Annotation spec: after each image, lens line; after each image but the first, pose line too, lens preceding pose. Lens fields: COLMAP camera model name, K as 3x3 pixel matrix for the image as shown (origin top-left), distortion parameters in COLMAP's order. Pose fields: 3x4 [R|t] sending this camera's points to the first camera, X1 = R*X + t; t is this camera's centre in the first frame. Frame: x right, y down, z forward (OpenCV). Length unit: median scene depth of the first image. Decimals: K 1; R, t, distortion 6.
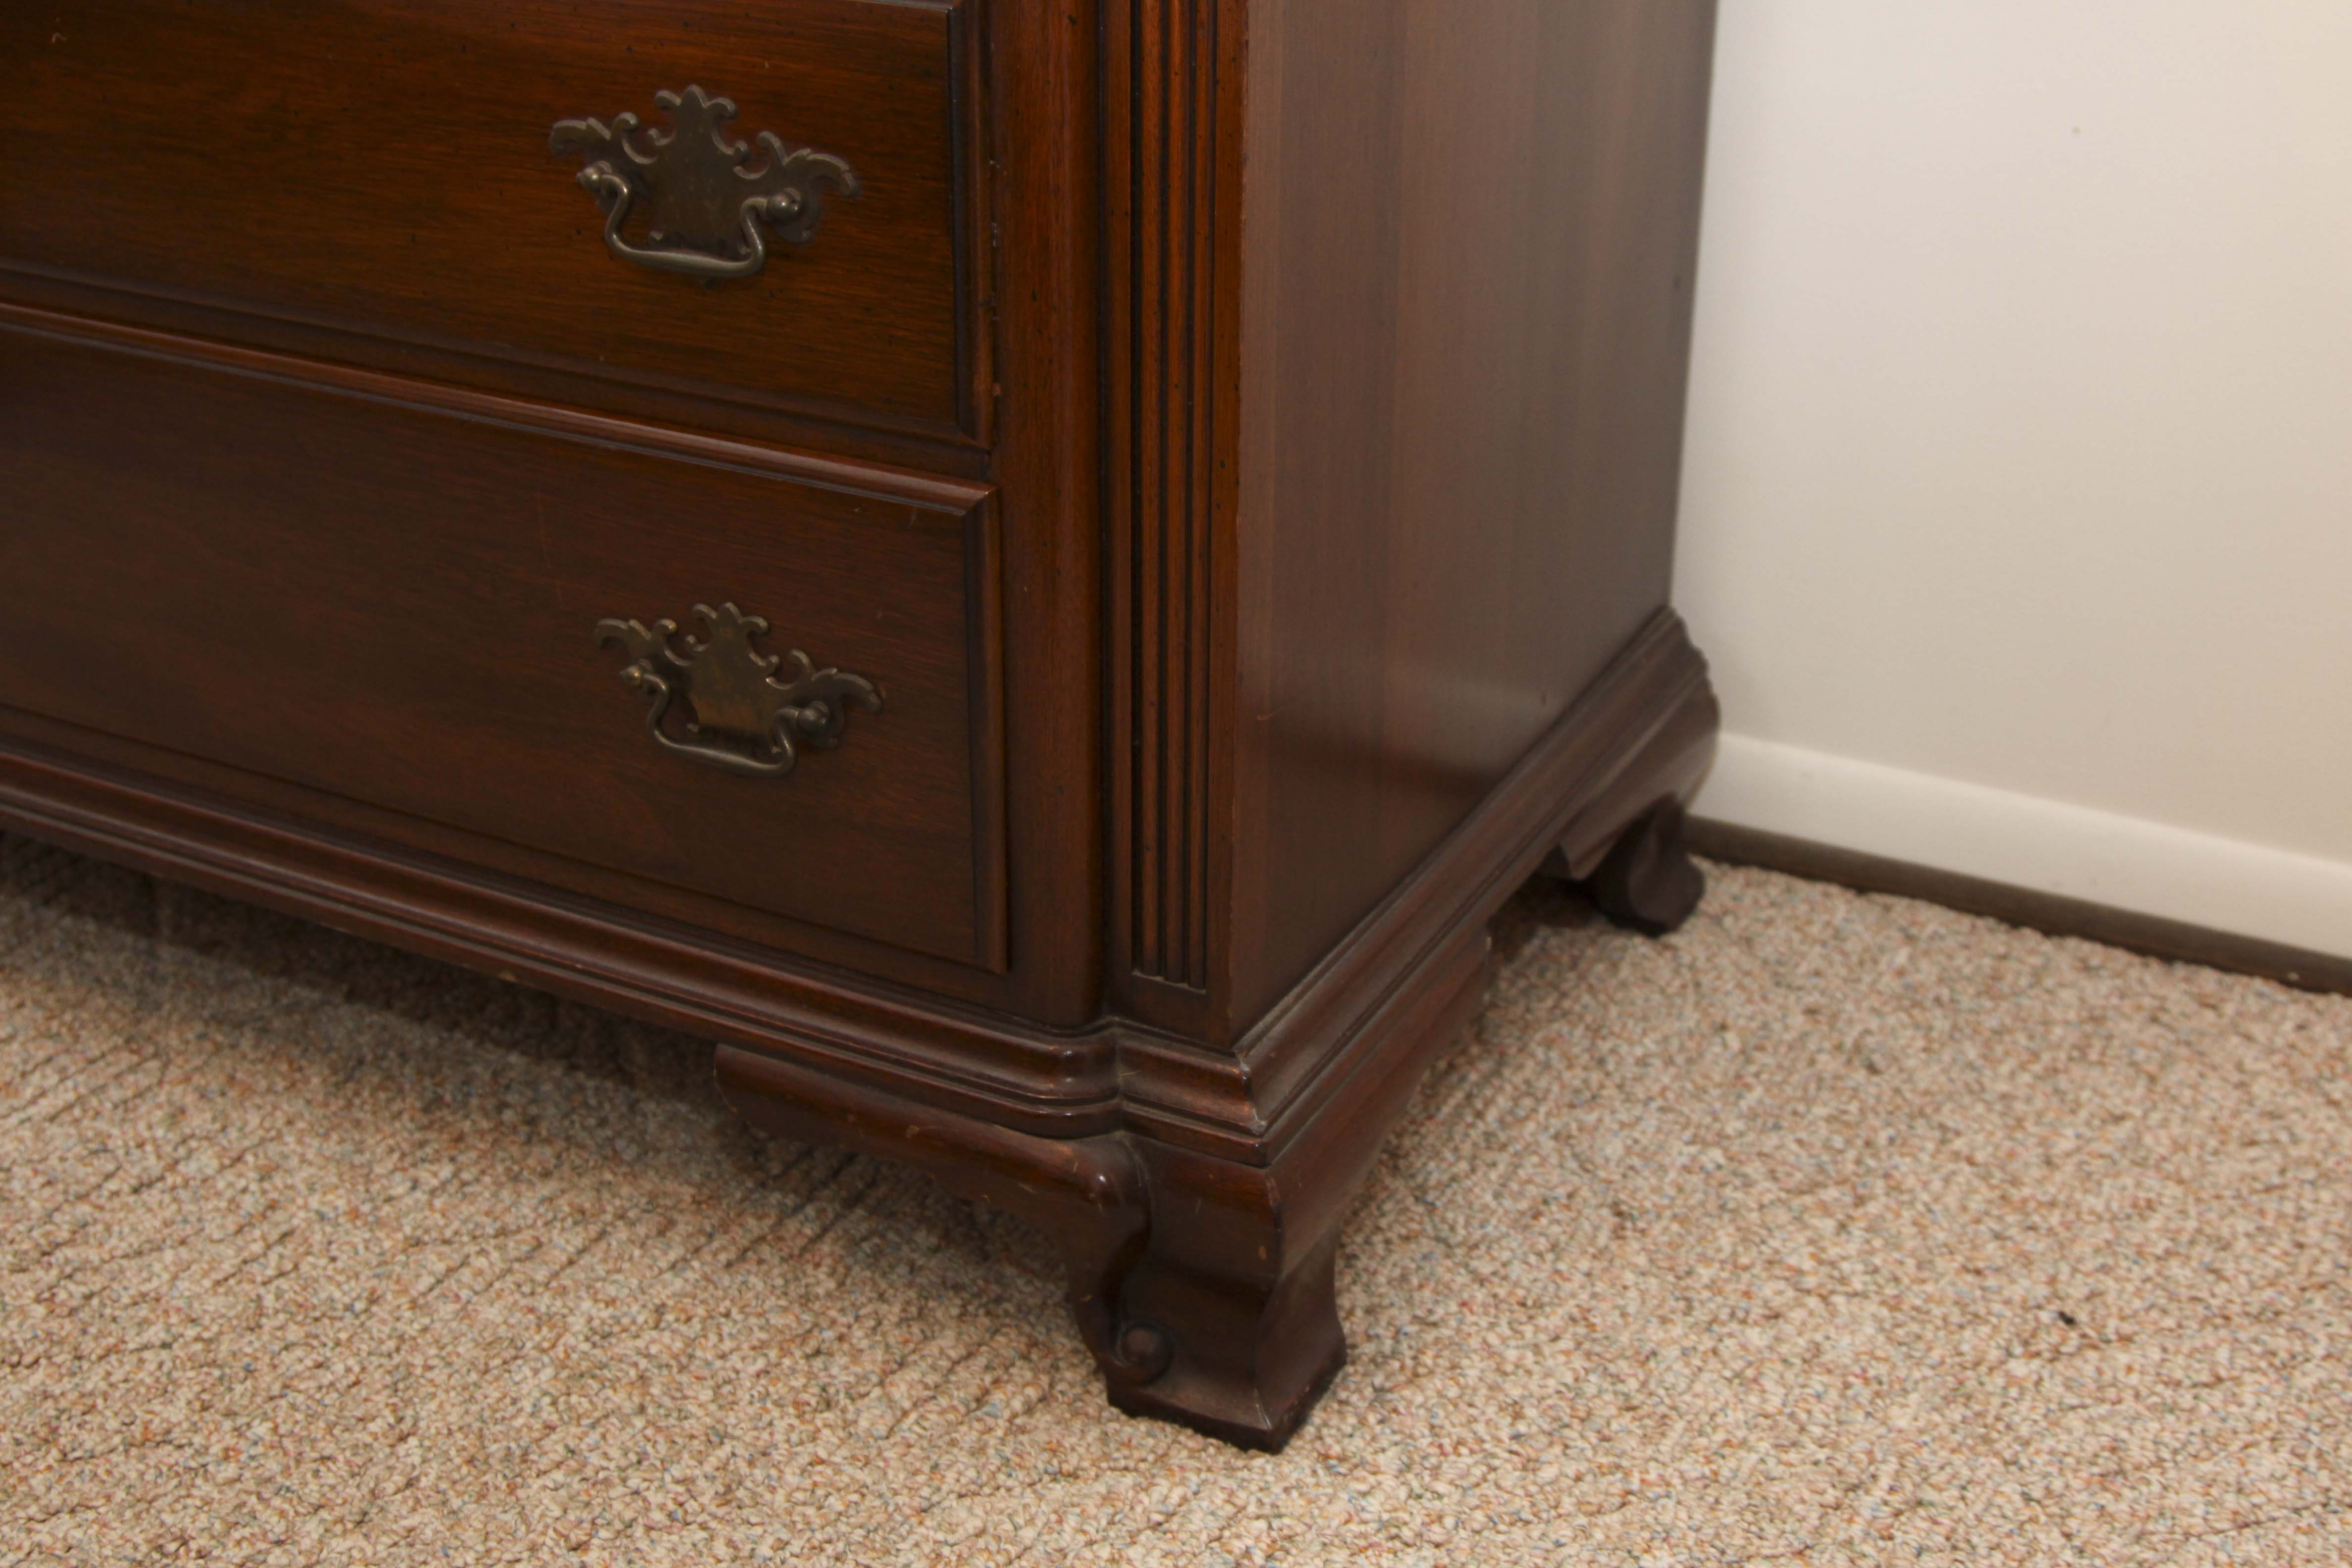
lens RADIAL K [[2974.0, 0, 1190.4], [0, 2974.0, 779.5], [0, 0, 1]] dist [-0.070602, 0.000000]
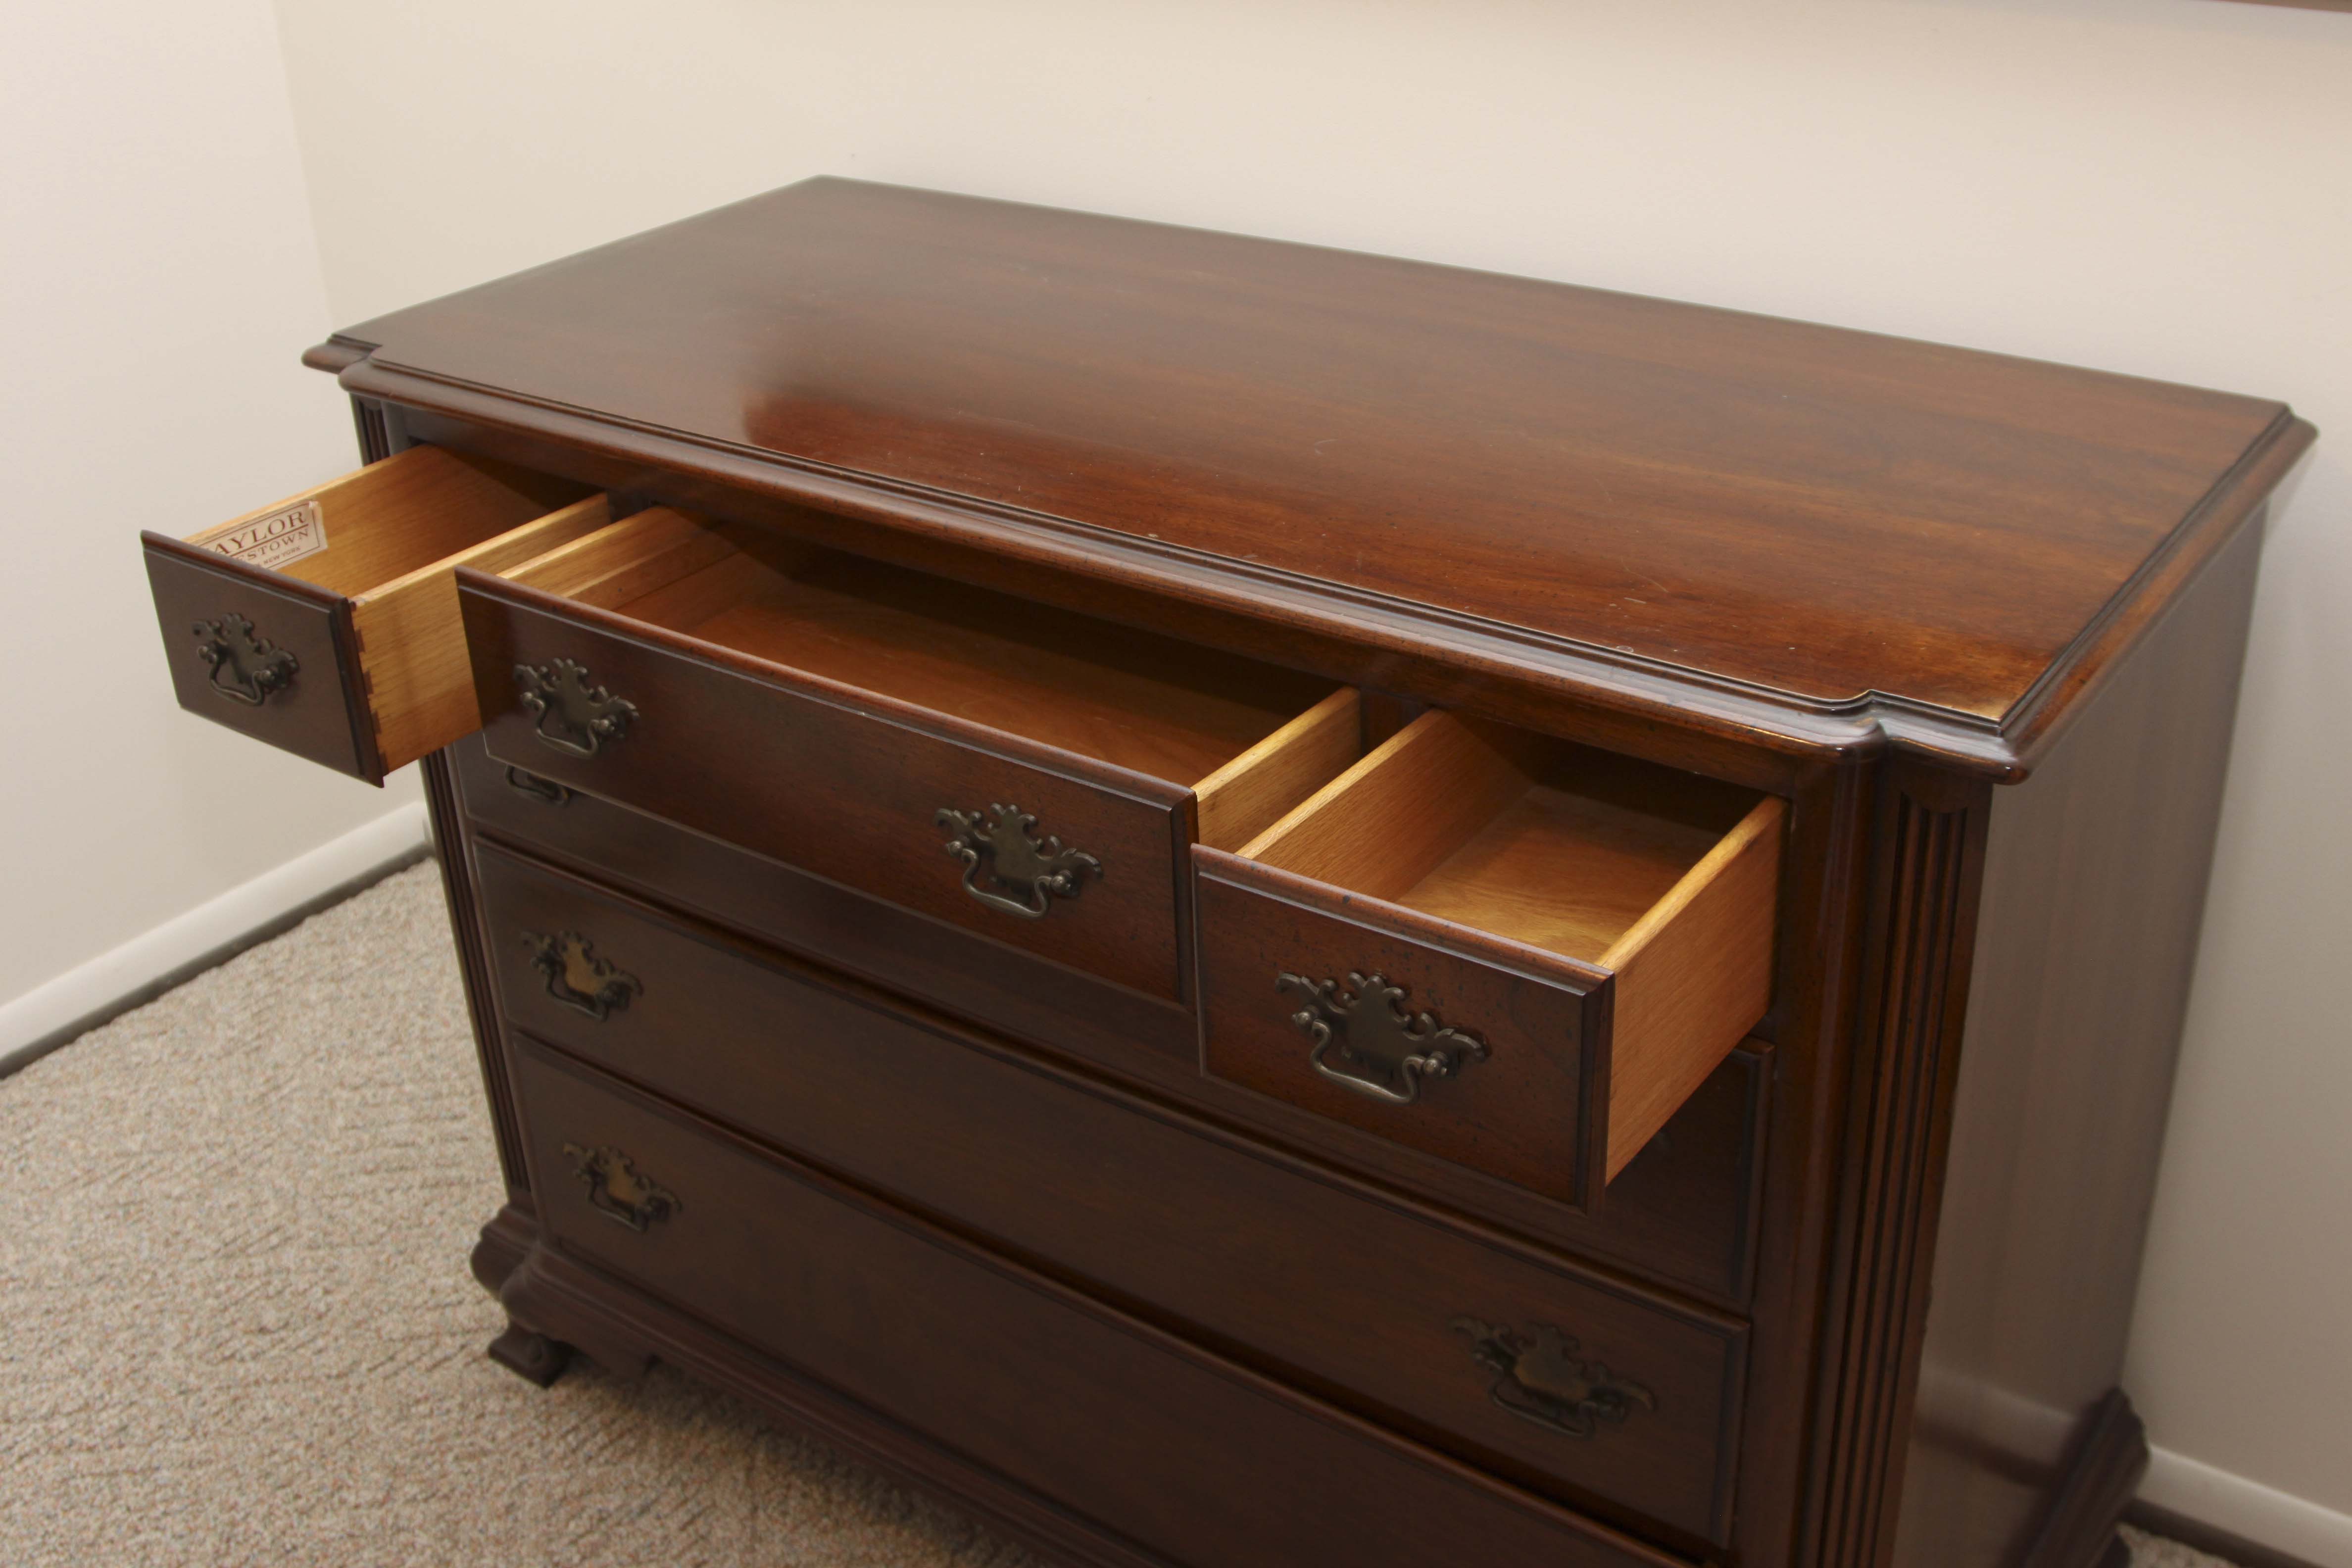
lens RADIAL K [[2495.6, 0, 1175.5], [0, 2495.6, 769.2], [0, 0, 1]] dist [-0.115080, 0.000000]
pose [[0.986819, 0.022339, -0.160277, -0.135551], [-0.017248, 0.999304, 0.033080, -0.487338], [0.160905, -0.029880, 0.986518, -0.287104]]
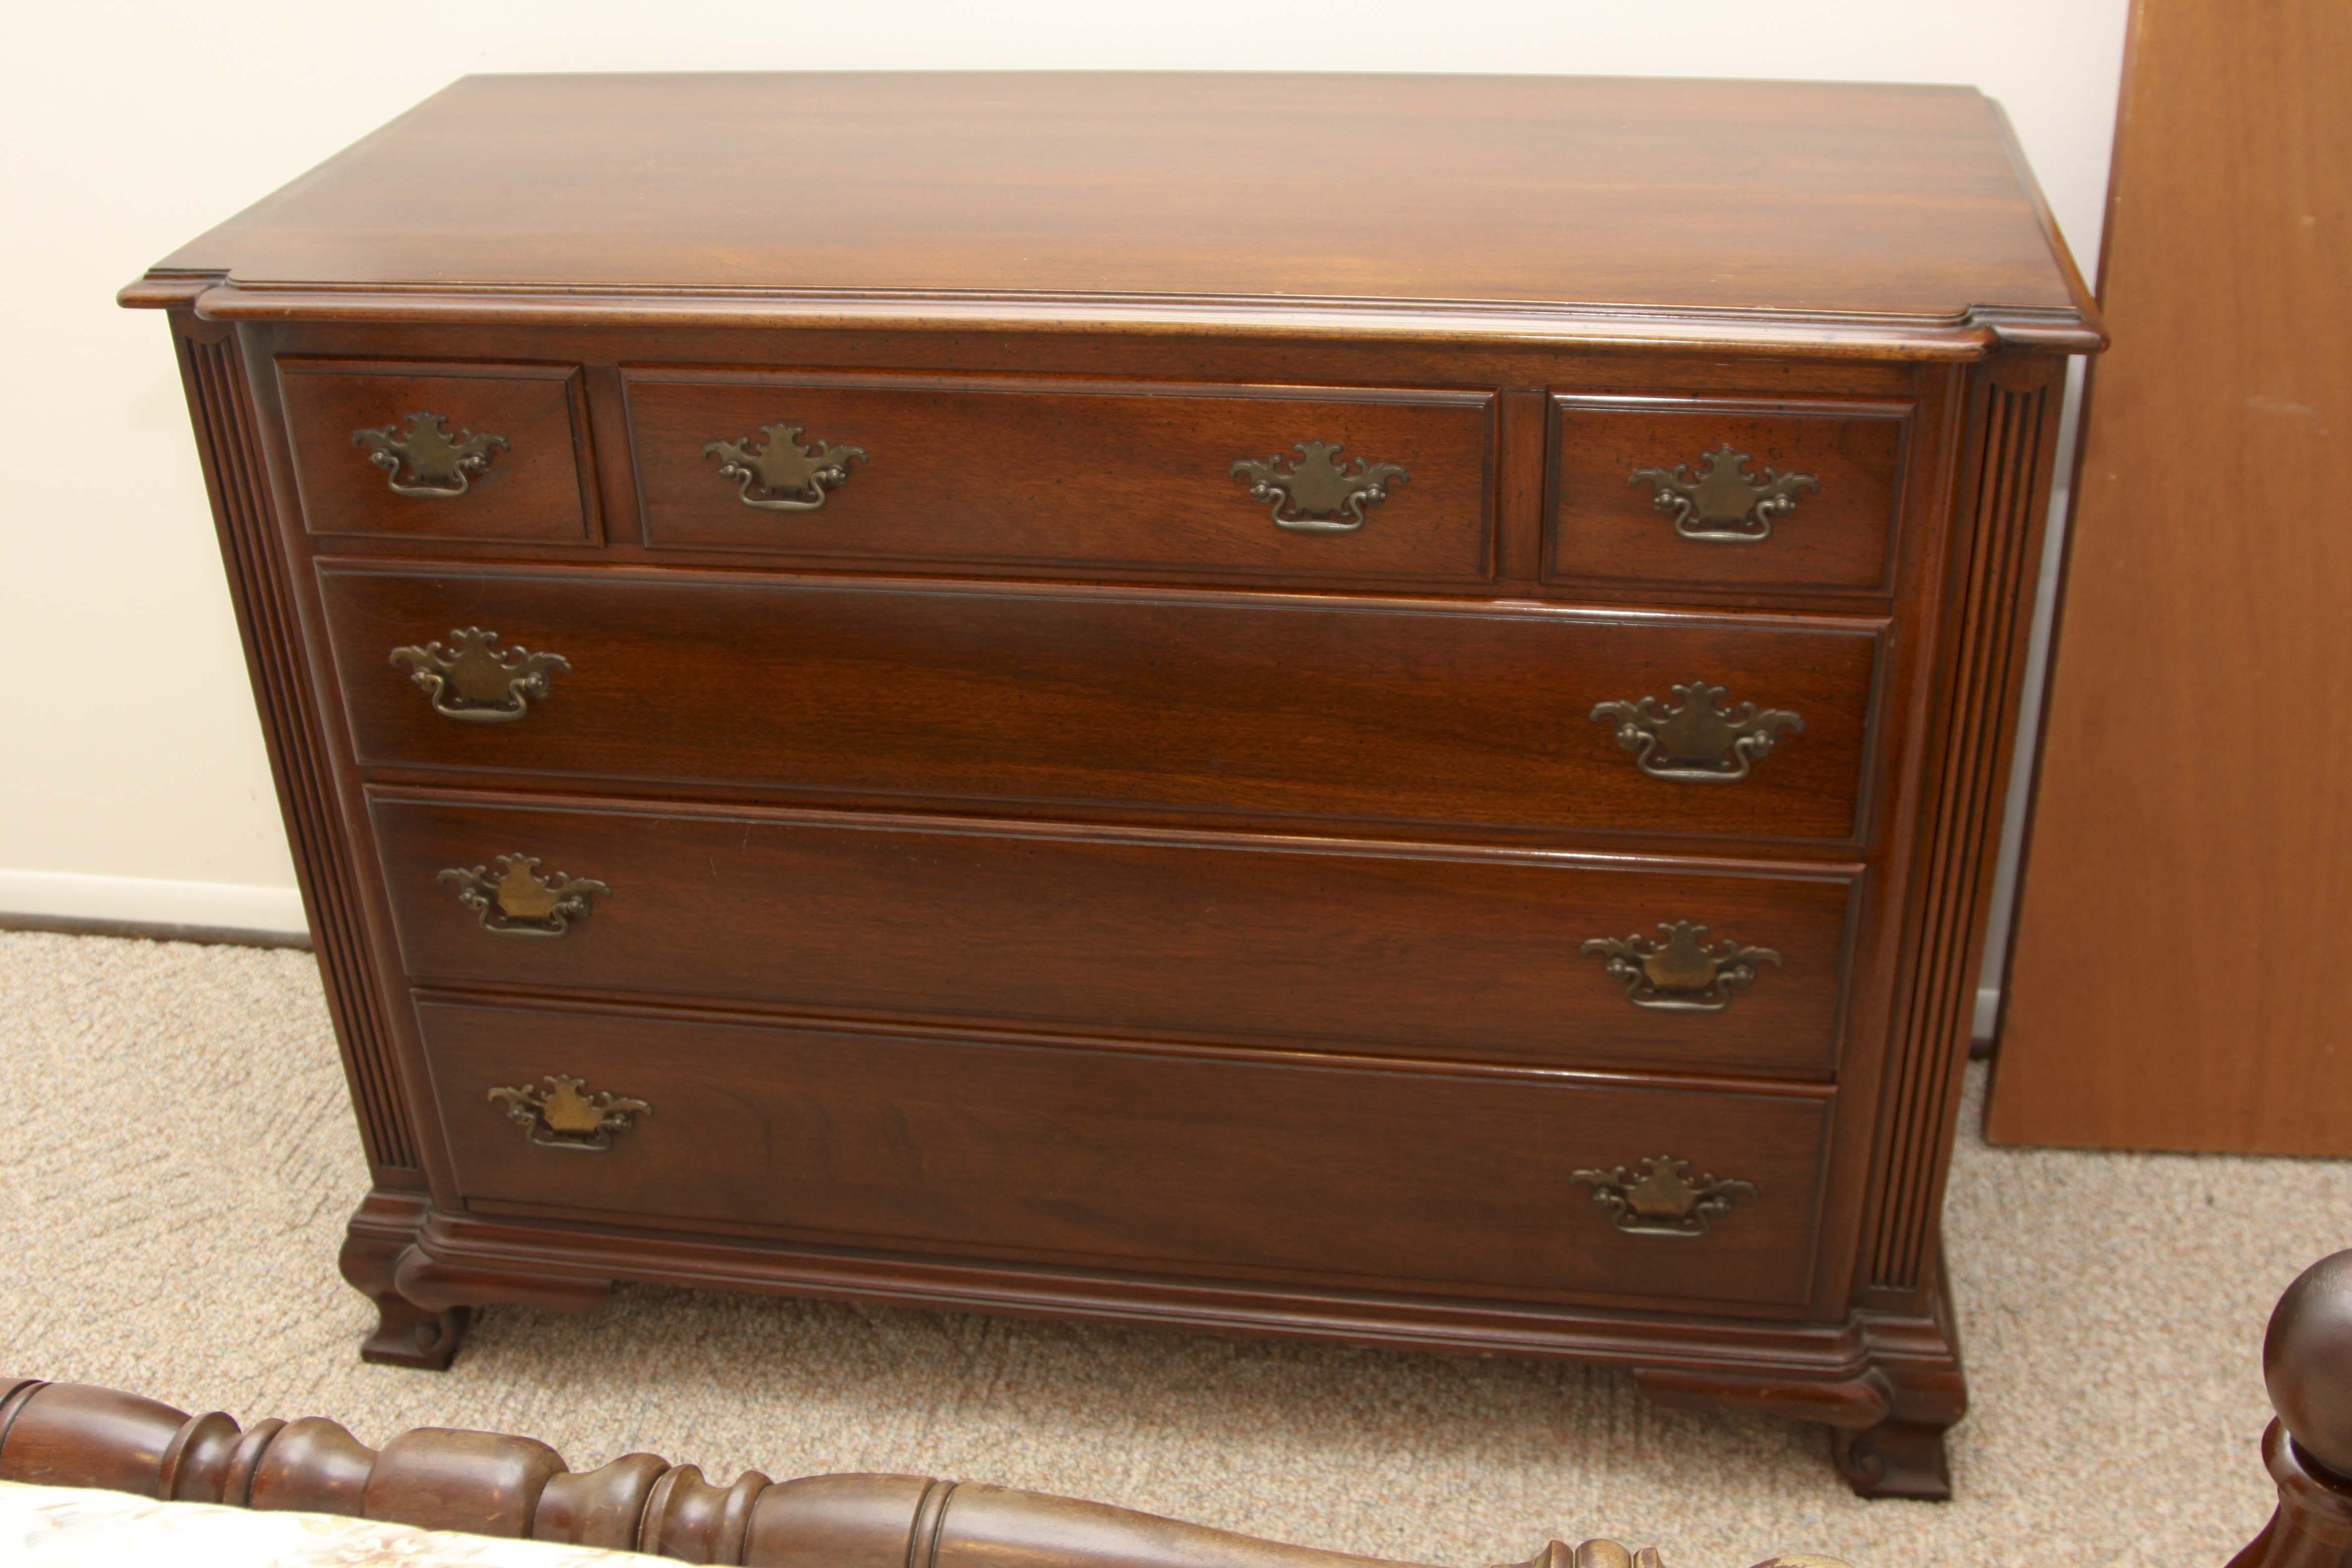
lens RADIAL K [[2495.6, 0, 1181.1], [0, 2495.6, 778.9], [0, 0, 1]] dist [-0.115080, 0.000000]
pose [[0.949835, -0.191588, 0.247200, -0.710320], [0.173065, 0.980336, 0.094810, -0.445335], [-0.260504, -0.047272, 0.964315, -0.357752]]
